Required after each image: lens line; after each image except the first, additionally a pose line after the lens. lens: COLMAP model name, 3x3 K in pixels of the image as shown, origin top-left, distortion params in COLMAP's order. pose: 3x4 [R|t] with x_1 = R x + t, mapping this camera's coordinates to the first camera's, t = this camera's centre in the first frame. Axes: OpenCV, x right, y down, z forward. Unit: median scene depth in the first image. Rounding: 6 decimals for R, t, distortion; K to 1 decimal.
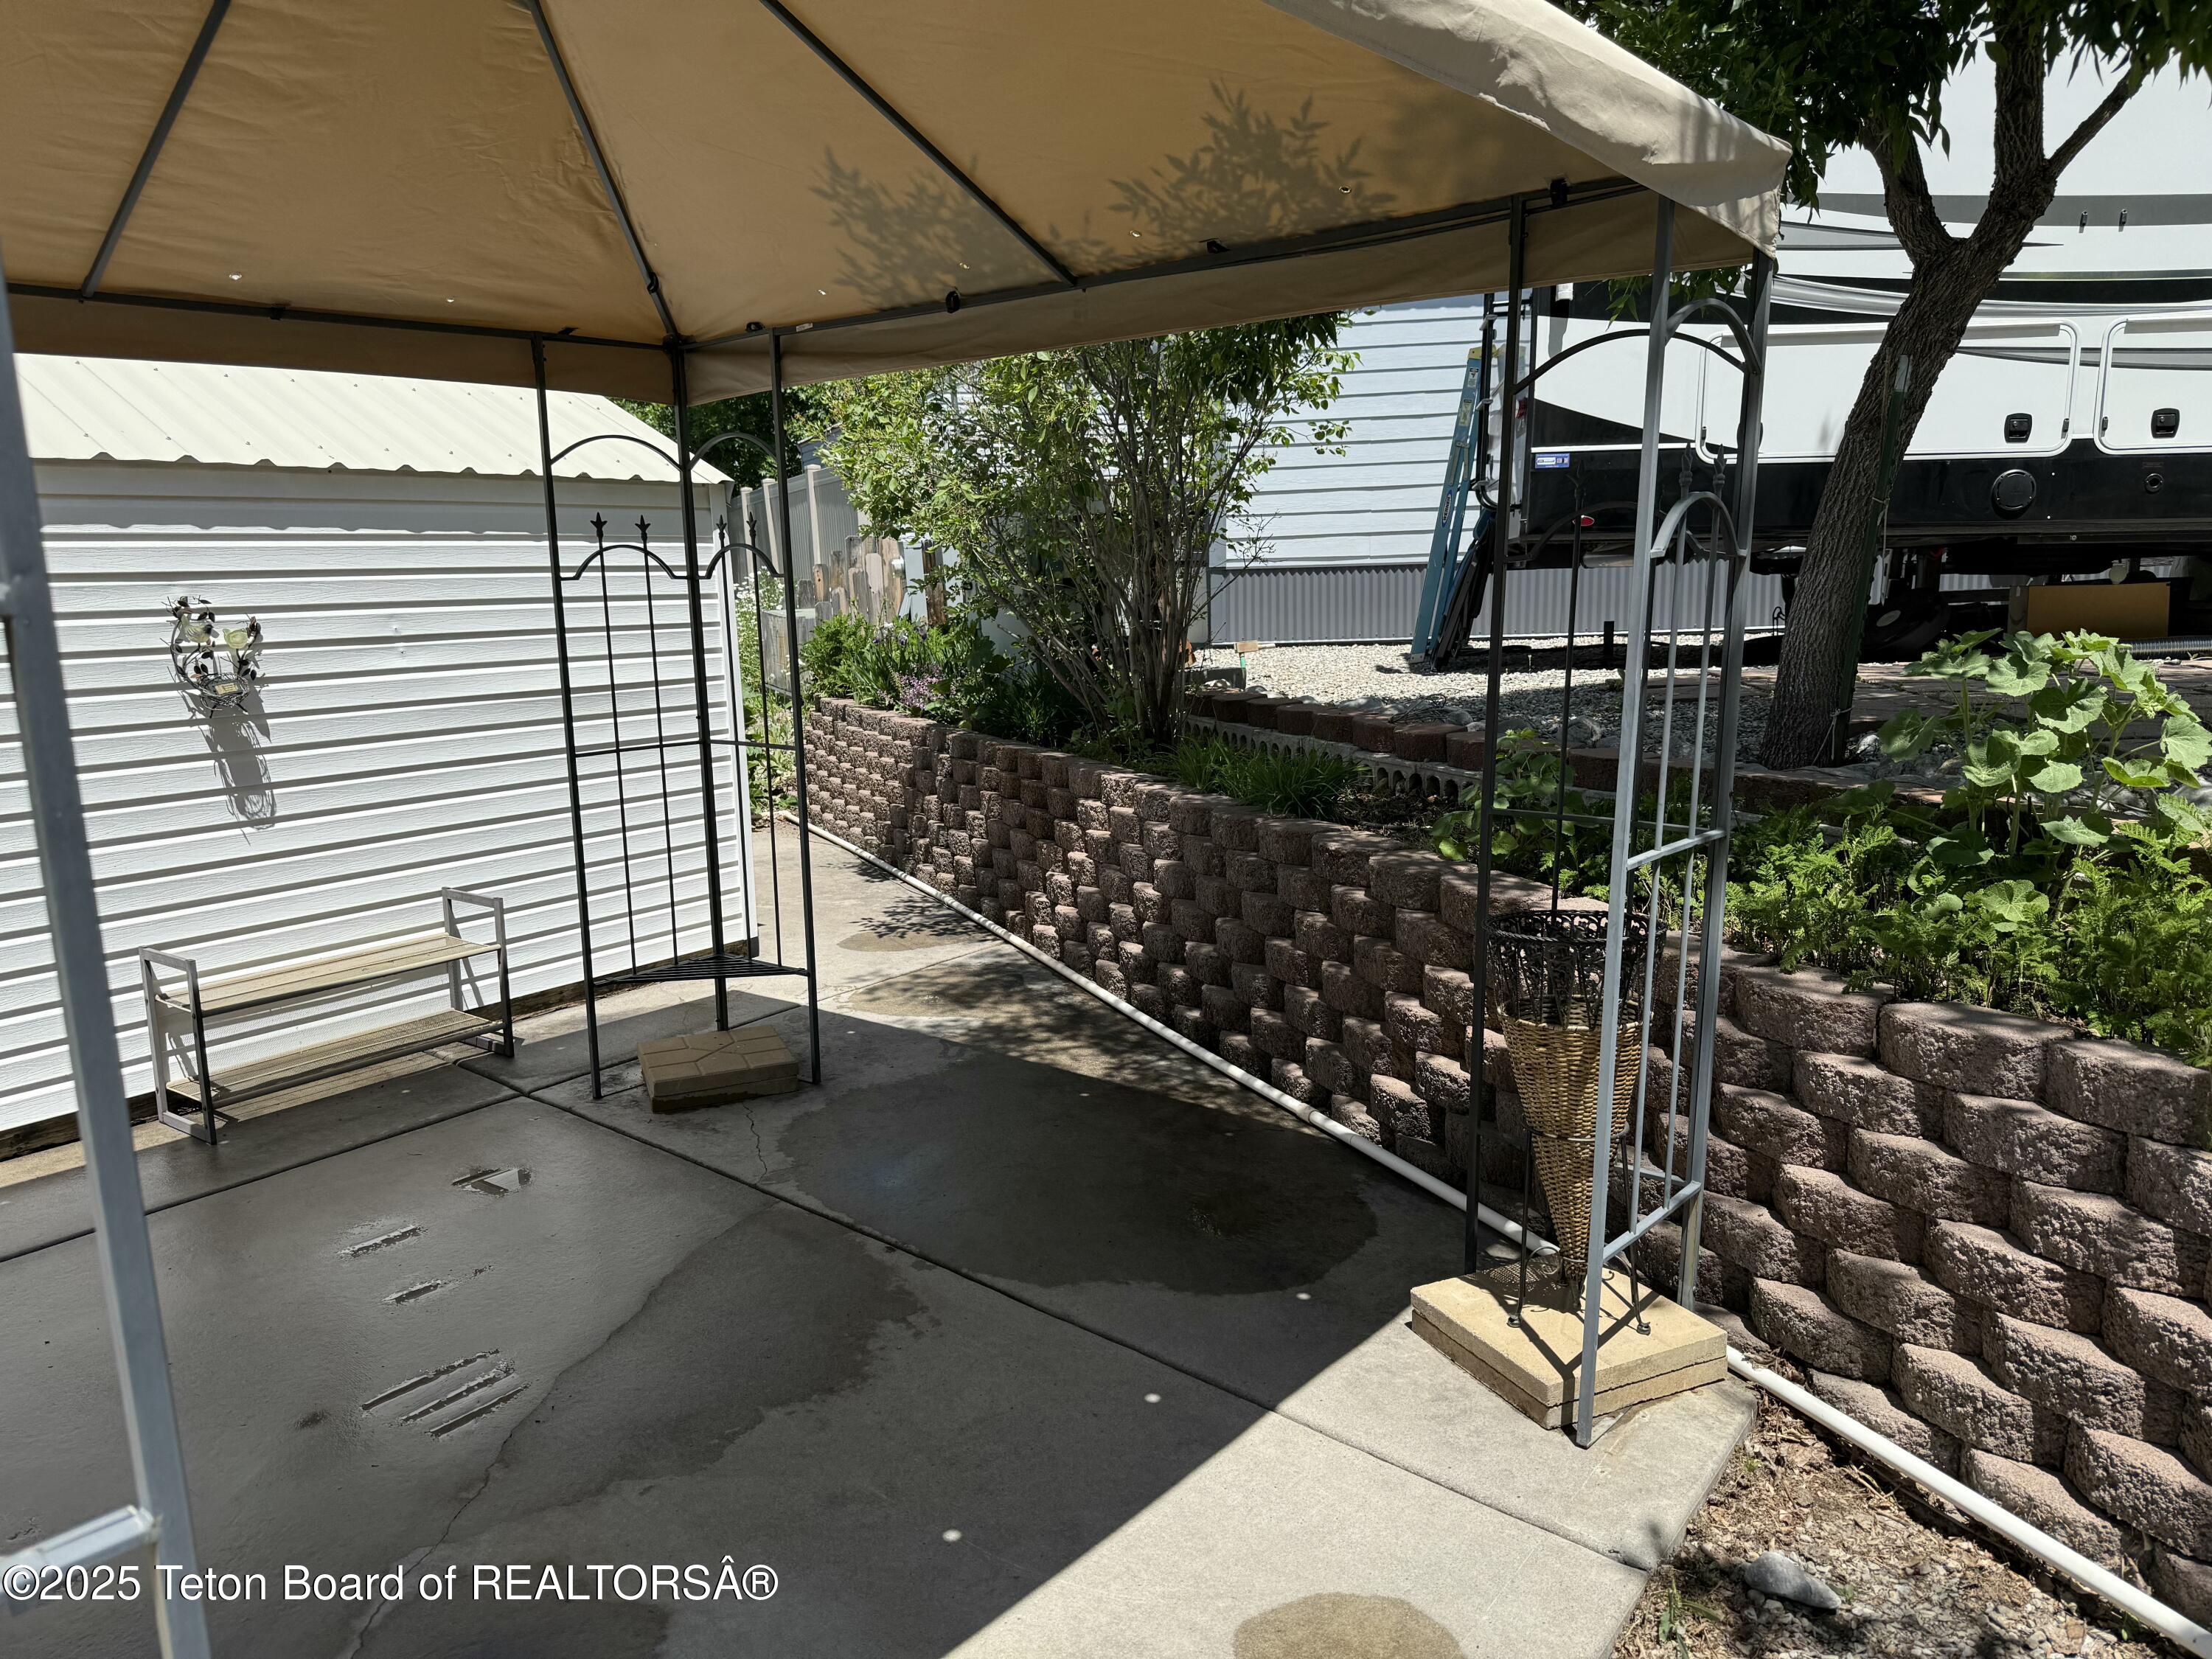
lens RADIAL K [[1548.5, 0, 1106.0], [0, 1548.5, 829.5], [0, 0, 1]] dist [0.005295, -0.036561]
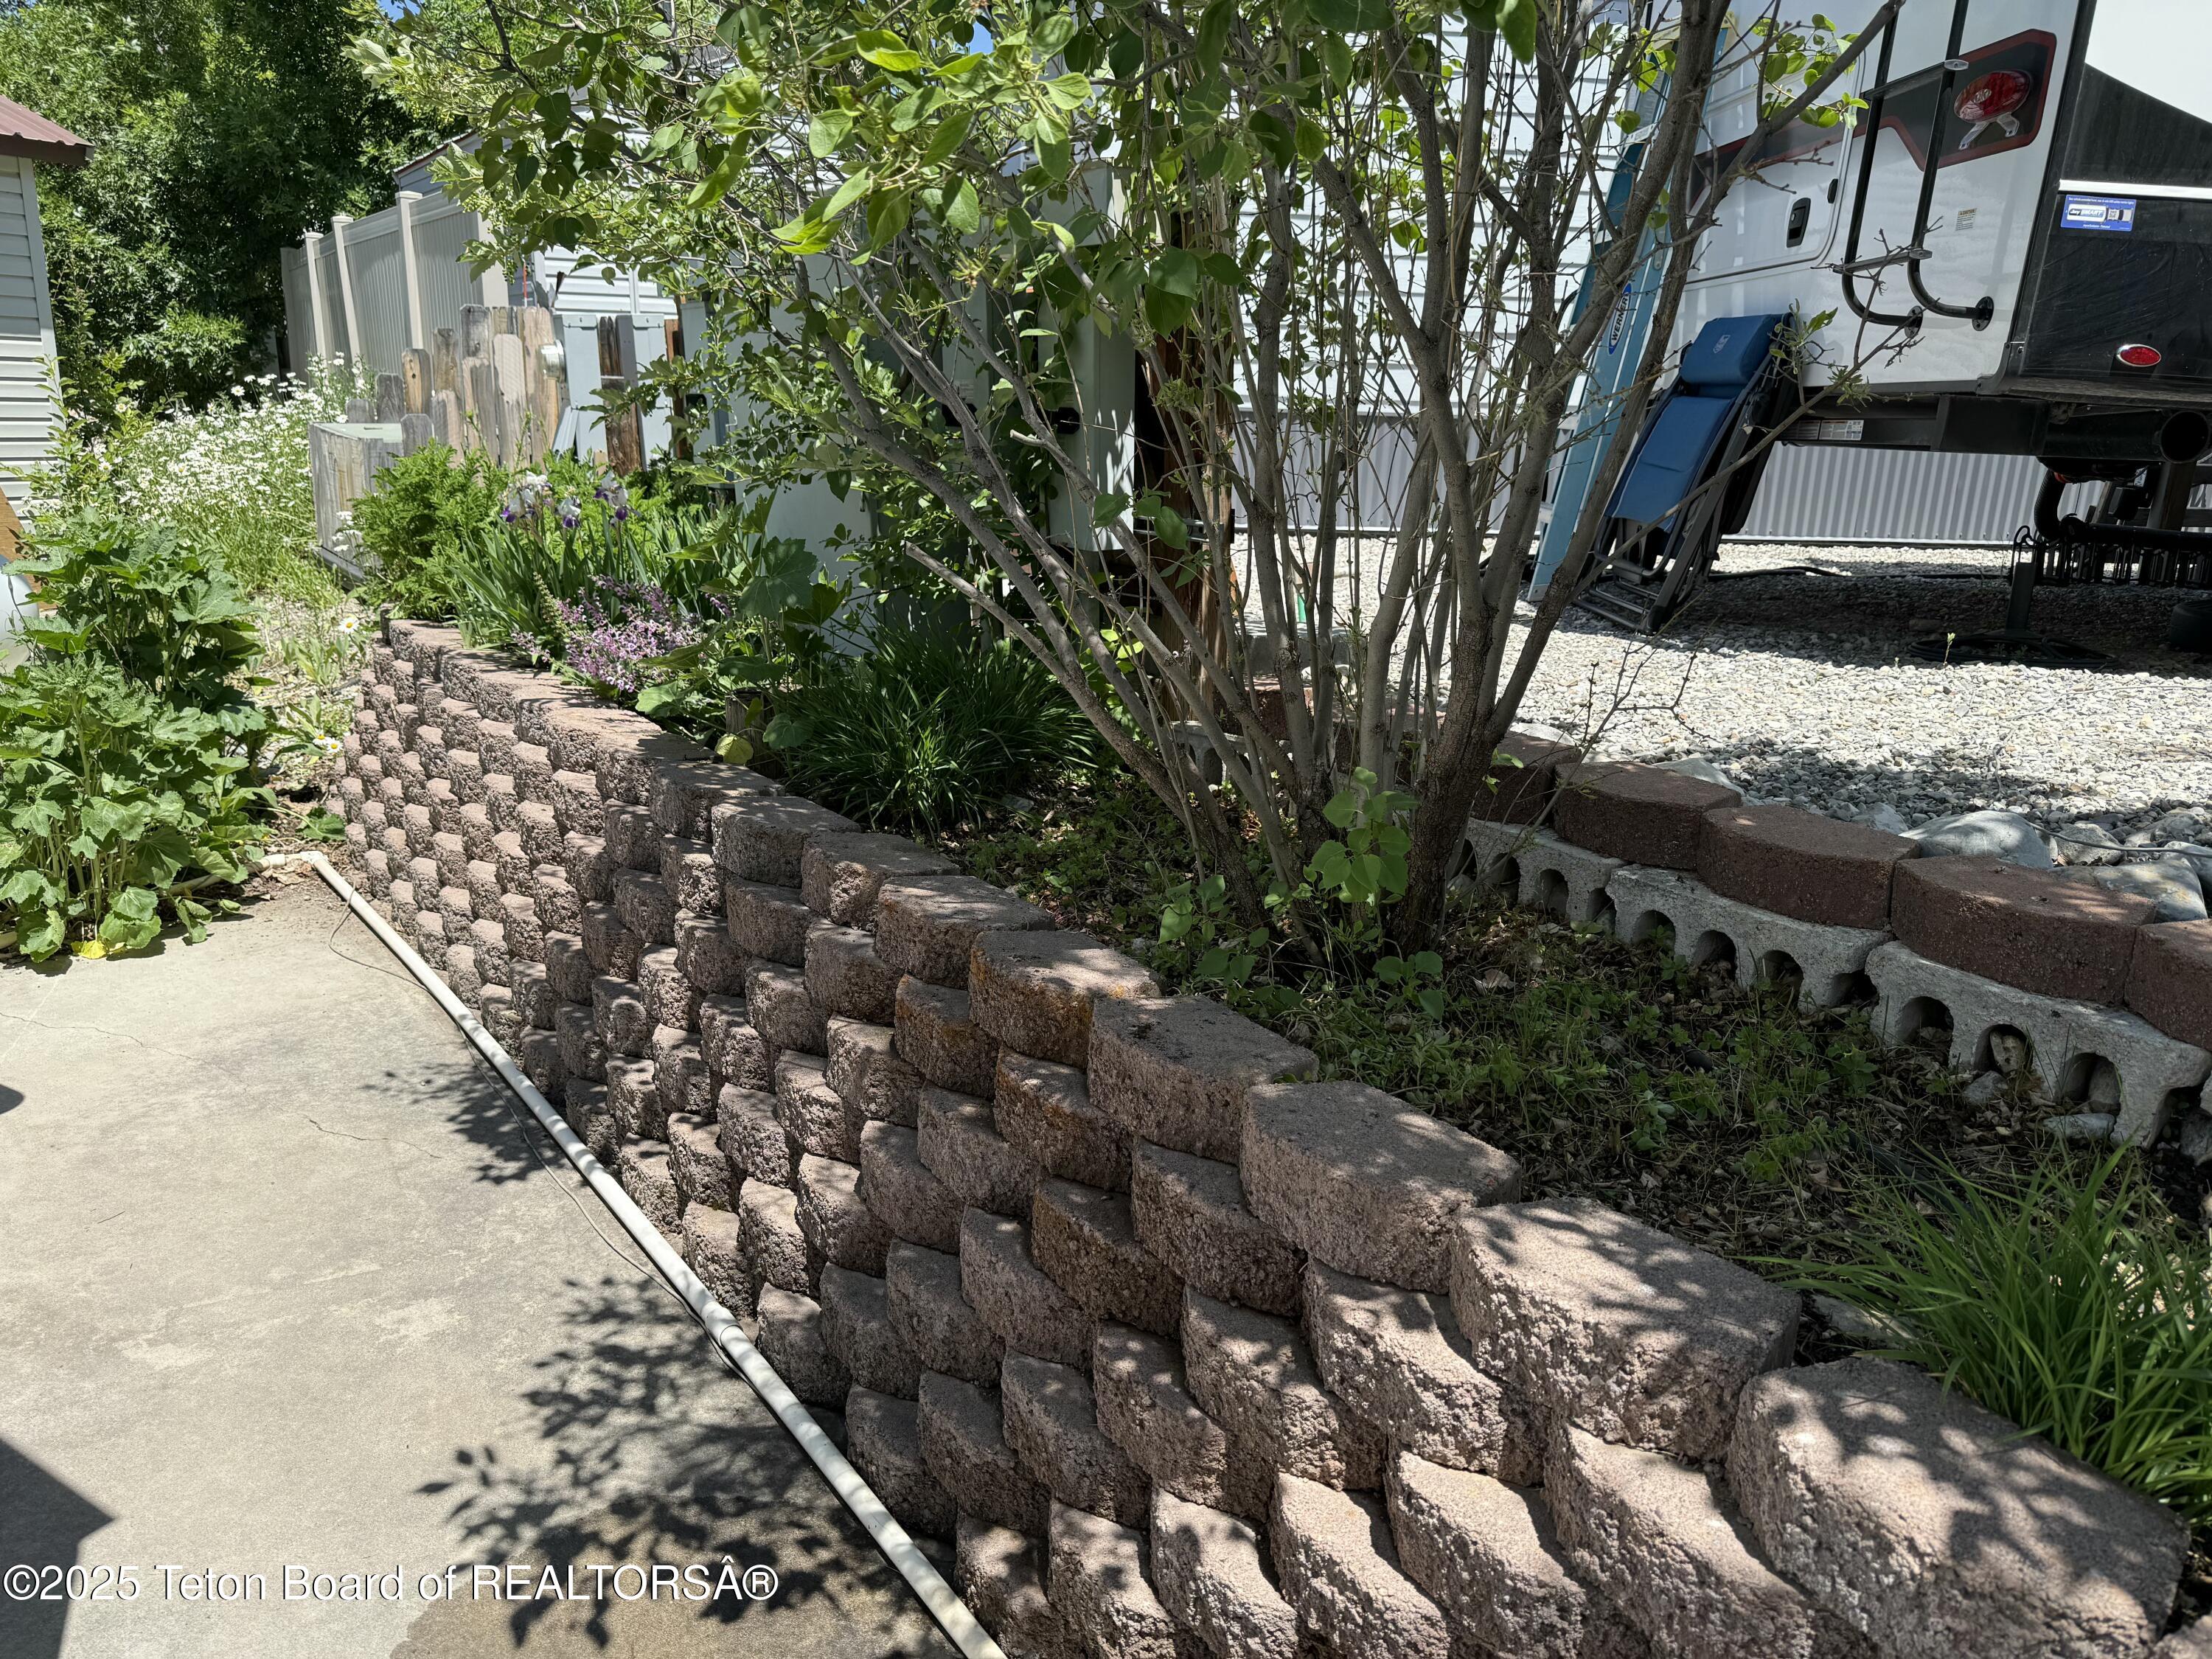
lens RADIAL K [[1548.5, 0, 1106.0], [0, 1548.5, 829.5], [0, 0, 1]] dist [0.005295, -0.036561]
pose [[0.977266, 0.008208, 0.211859, -0.068233], [-0.030064, 0.994518, 0.100149, -0.076331], [-0.209875, -0.104242, 0.972155, 0.482459]]
